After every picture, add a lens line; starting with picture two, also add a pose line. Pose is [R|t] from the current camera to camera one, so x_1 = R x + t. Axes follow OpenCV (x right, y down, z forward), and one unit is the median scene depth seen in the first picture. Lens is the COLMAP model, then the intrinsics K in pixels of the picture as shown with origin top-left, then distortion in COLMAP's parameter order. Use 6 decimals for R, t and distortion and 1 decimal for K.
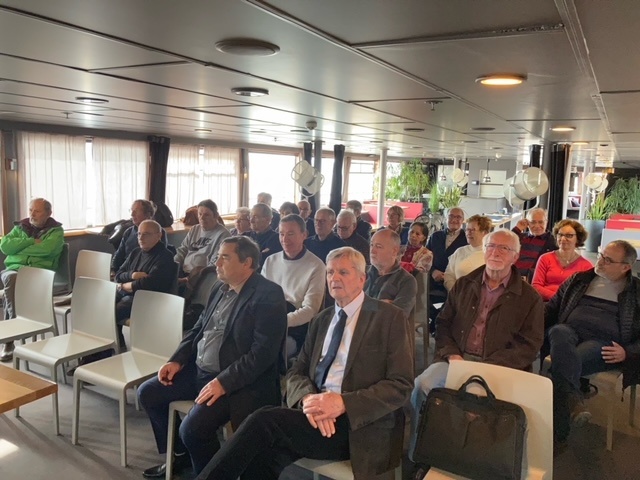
lens RADIAL K [[521.0, 0, 319.8], [0, 521.0, 240.2], [0, 0, 1]] dist [0.010398, 0.006349]
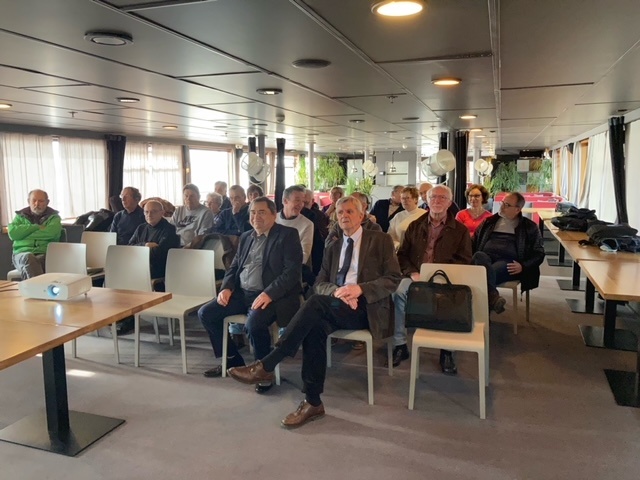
lens RADIAL K [[521.0, 0, 318.2], [0, 521.0, 240.0], [0, 0, 1]] dist [0.010398, 0.006349]
pose [[0.981241, -0.063357, 0.182075, -0.155662], [0.063926, 0.997951, 0.002745, 0.065259], [-0.181876, 0.008946, 0.983281, -0.219410]]
